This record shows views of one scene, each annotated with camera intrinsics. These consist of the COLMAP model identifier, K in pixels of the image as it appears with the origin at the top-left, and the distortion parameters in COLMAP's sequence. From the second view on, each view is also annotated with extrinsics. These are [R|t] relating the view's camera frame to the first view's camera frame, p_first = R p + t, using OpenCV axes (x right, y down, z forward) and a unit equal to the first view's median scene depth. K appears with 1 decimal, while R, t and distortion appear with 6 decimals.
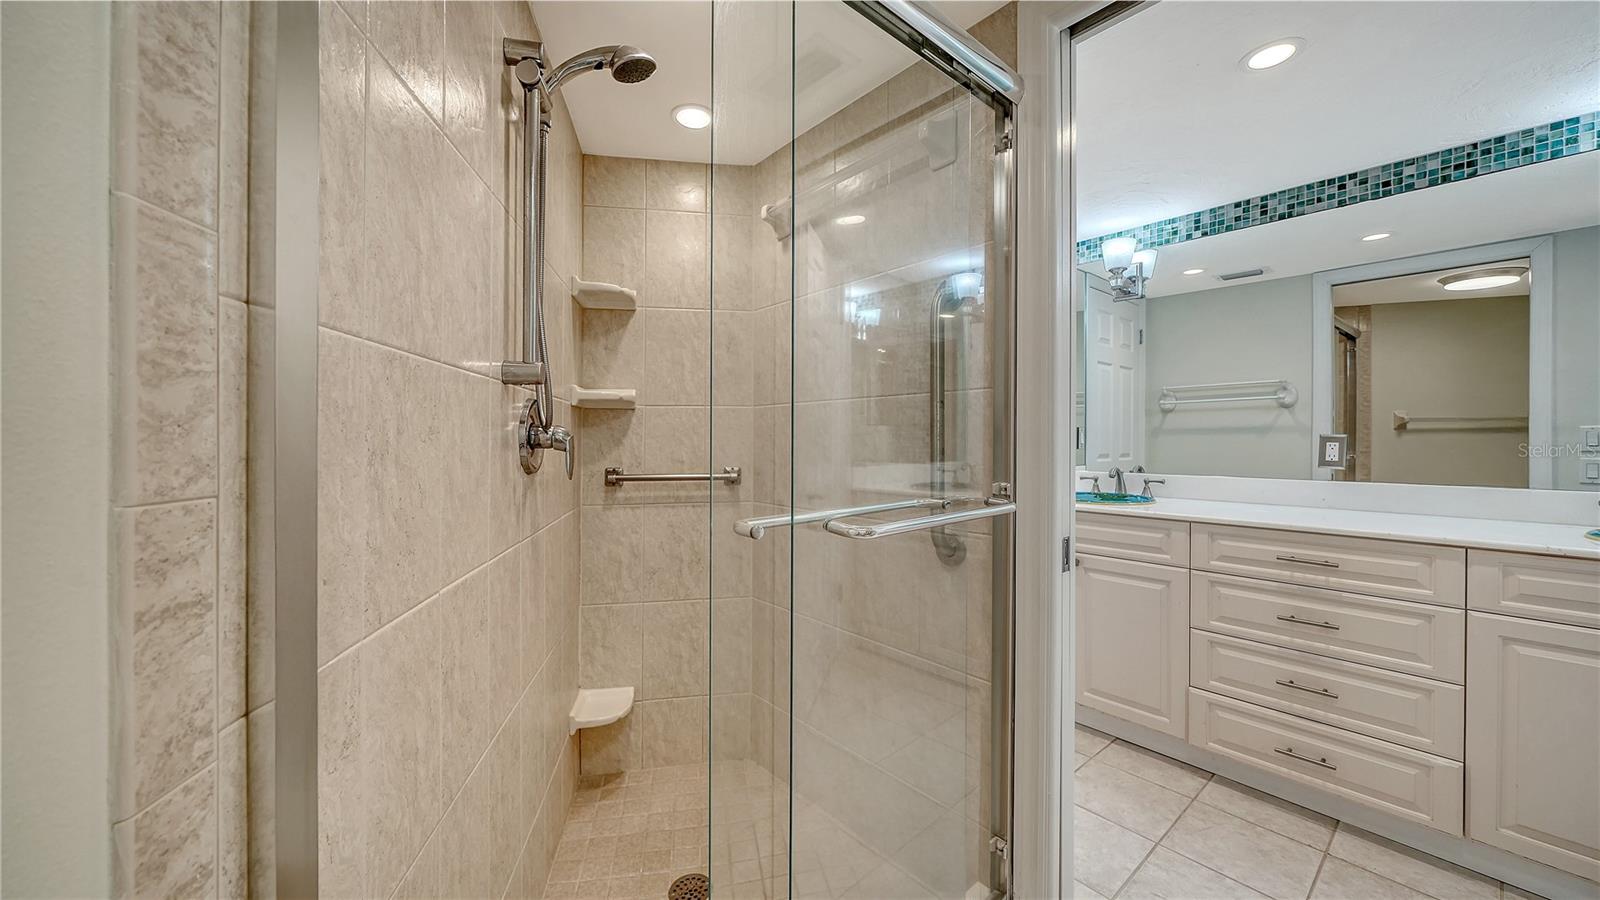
lens RADIAL K [[562.0, 0, 798.5], [0, 562.0, 439.8], [0, 0, 1]] dist [0.000075, 0.000013]
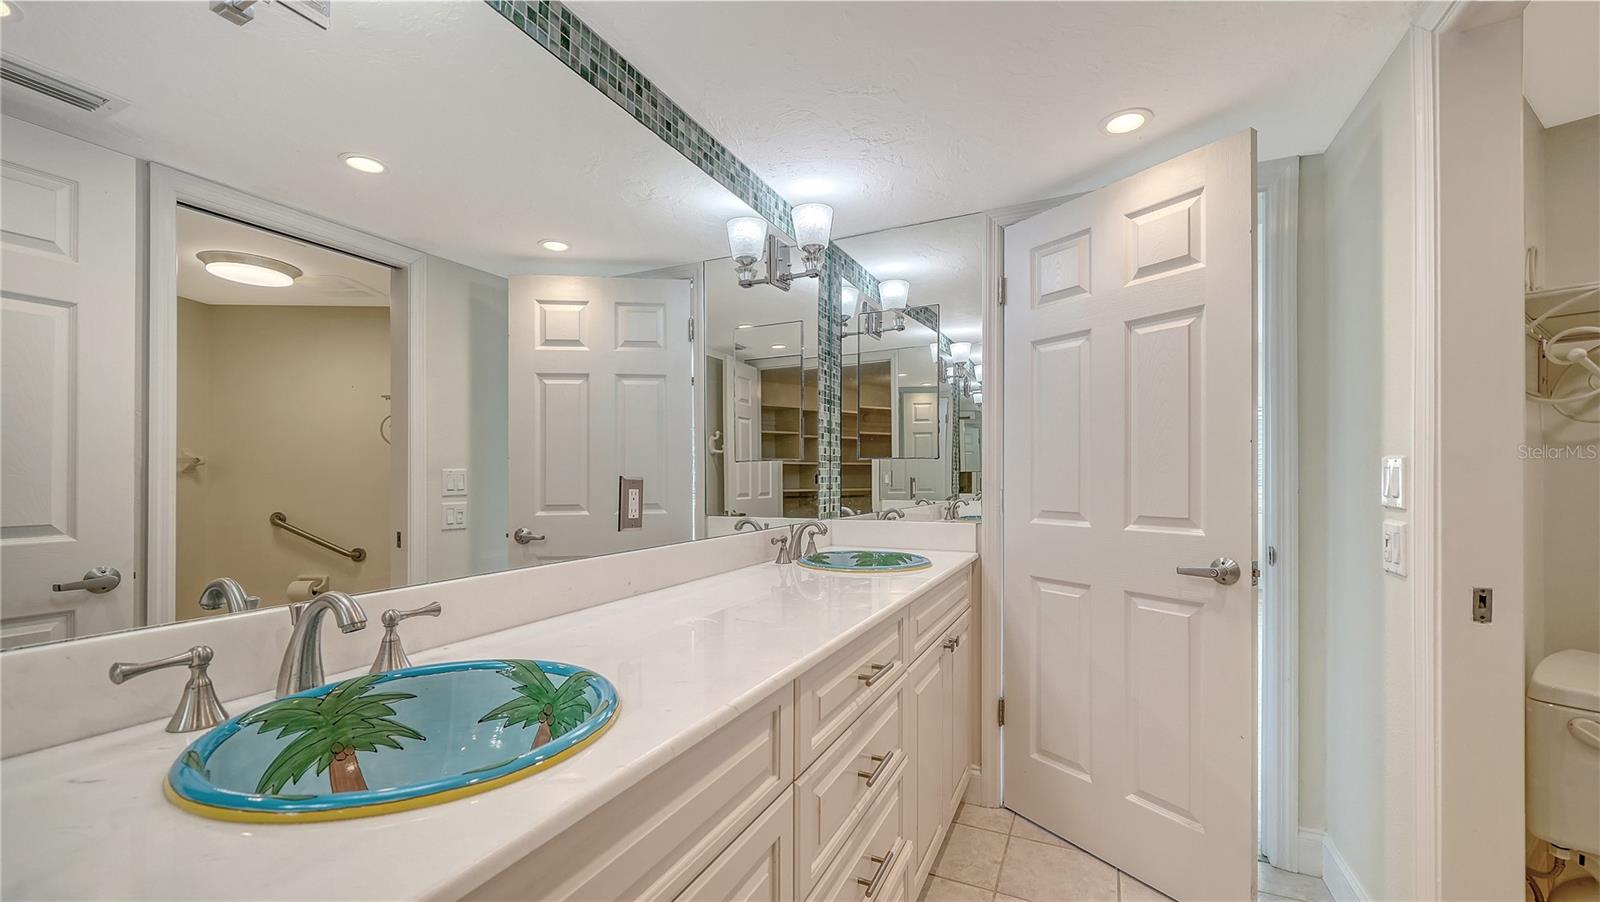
lens RADIAL K [[633.9, 0, 785.9], [0, 633.9, 477.3], [0, 0, 1]] dist [0.000193, 0.000036]
pose [[-0.399383, 0.003065, 0.916779, 0.237234], [0.006234, 0.999980, -0.000628, -0.006870], [-0.916763, 0.005464, -0.399395, 1.130415]]
